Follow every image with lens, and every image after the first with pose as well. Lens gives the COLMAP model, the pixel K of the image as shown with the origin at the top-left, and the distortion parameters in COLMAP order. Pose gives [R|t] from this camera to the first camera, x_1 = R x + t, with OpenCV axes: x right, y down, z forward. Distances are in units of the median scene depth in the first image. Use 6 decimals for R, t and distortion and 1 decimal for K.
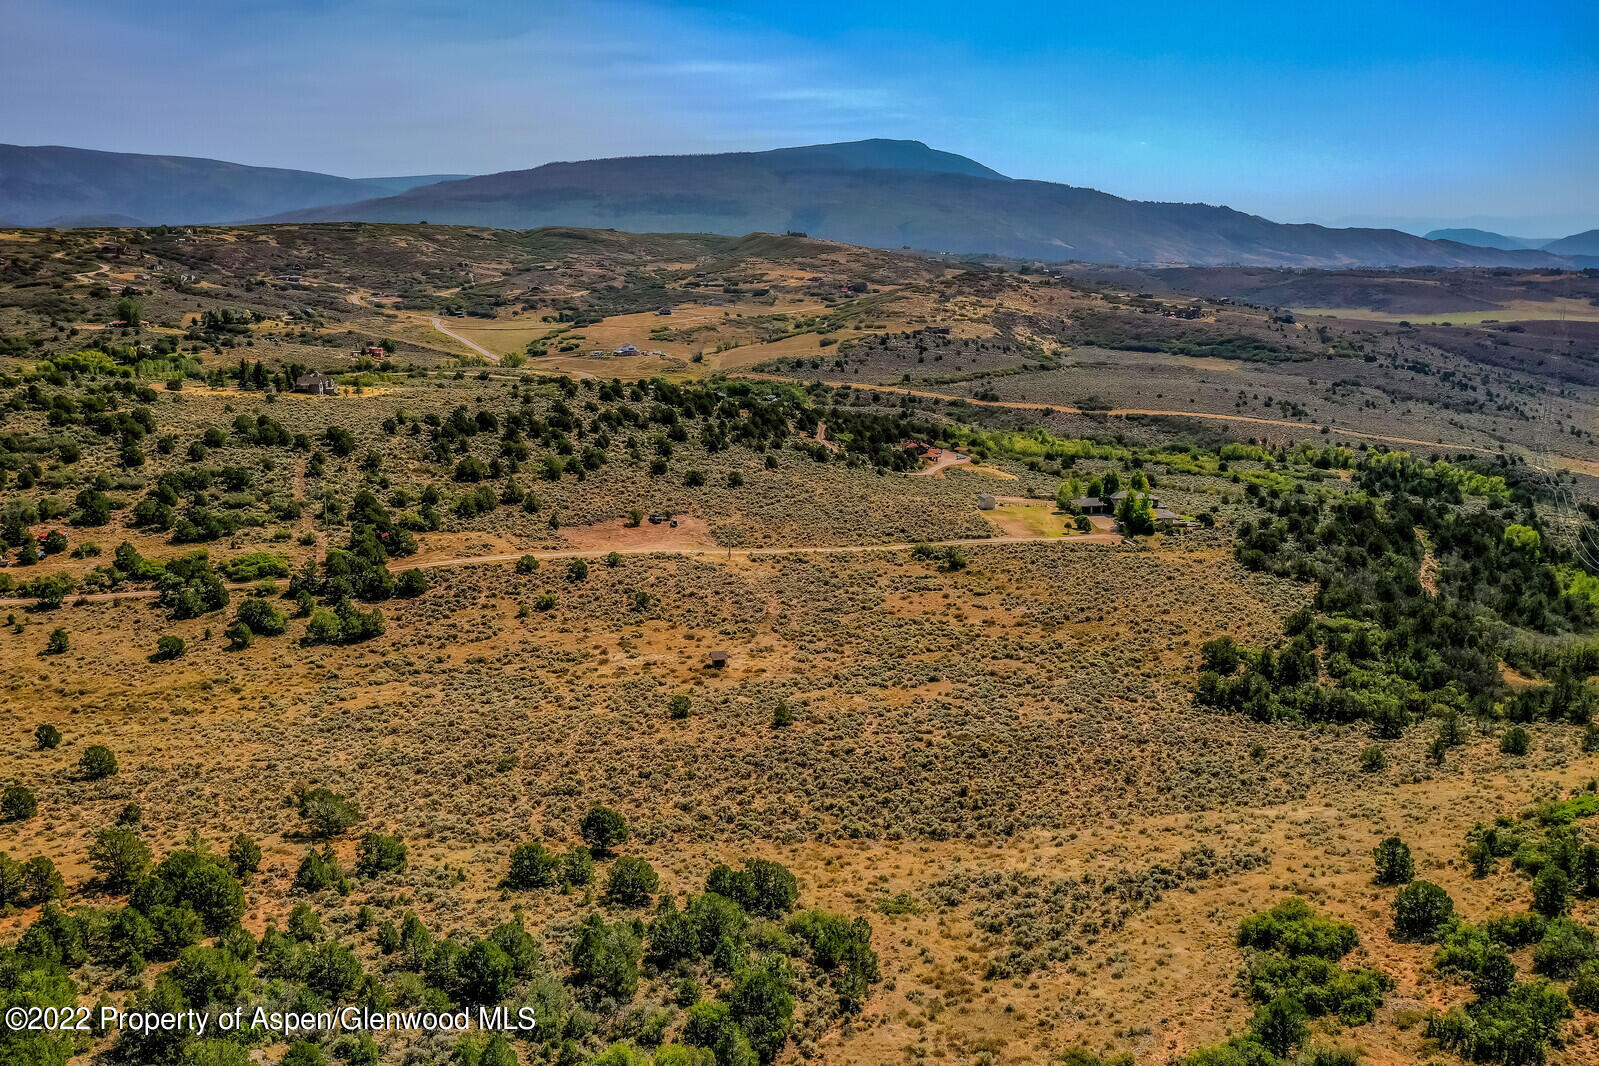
lens RADIAL K [[1242.3, 0, 796.1], [0, 1242.3, 528.5], [0, 0, 1]] dist [-0.003805, -0.006230]
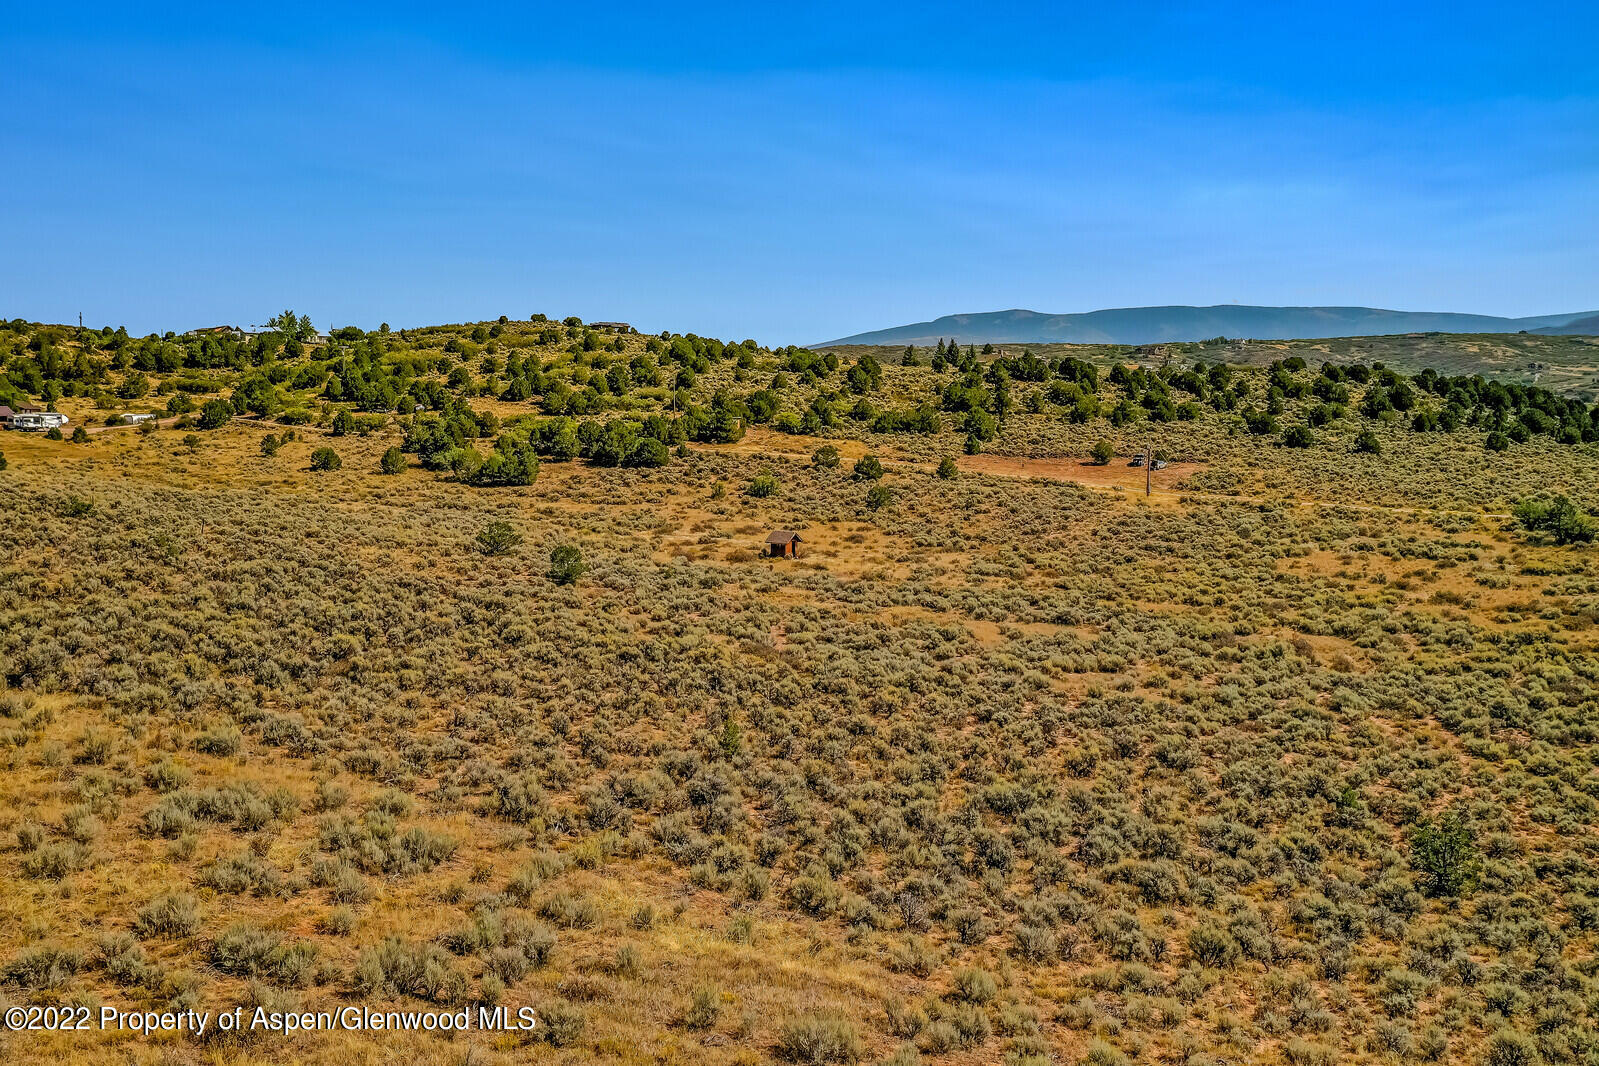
lens RADIAL K [[1242.3, 0, 798.6], [0, 1242.3, 536.6], [0, 0, 1]] dist [-0.003805, -0.006230]
pose [[0.645767, 0.072126, -0.760120, 0.073797], [-0.157701, 0.986662, -0.040355, 0.023401], [0.747071, 0.145931, 0.648528, 0.120900]]
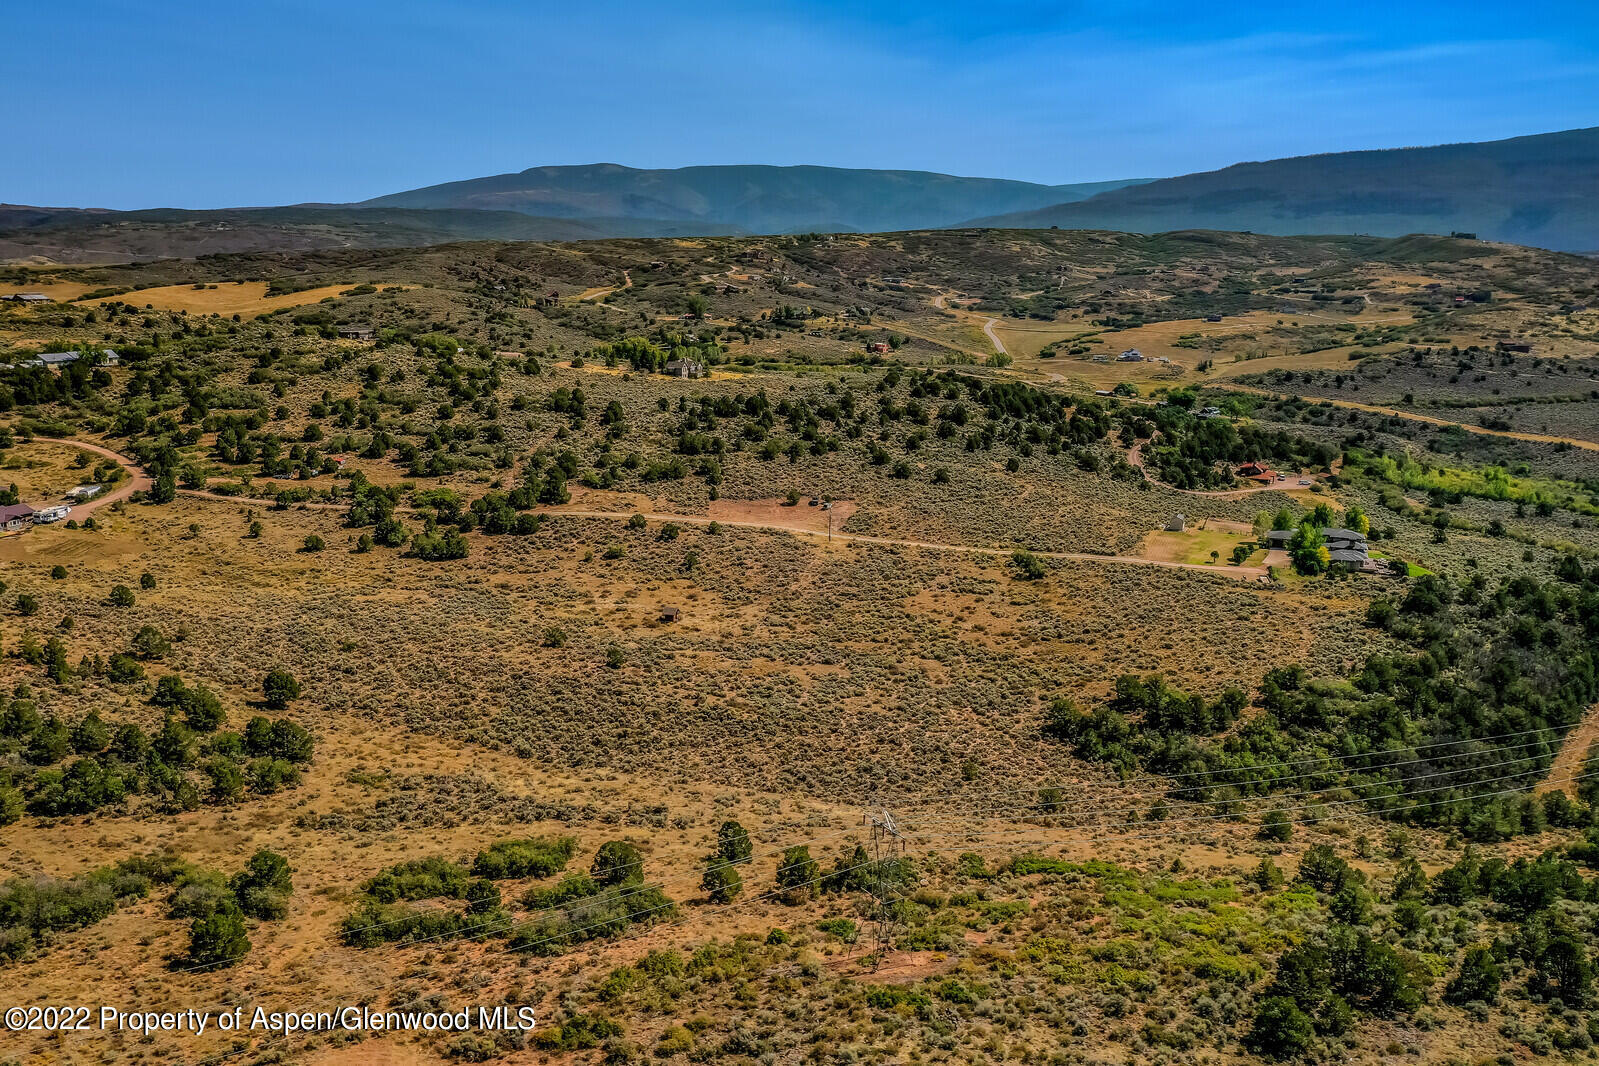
lens RADIAL K [[1242.3, 0, 790.0], [0, 1242.3, 535.2], [0, 0, 1]] dist [-0.003805, -0.006230]
pose [[0.851264, 0.112464, -0.512544, 0.115331], [-0.111587, 0.993220, 0.032604, -0.003094], [0.512735, 0.029438, 0.858042, 0.016885]]
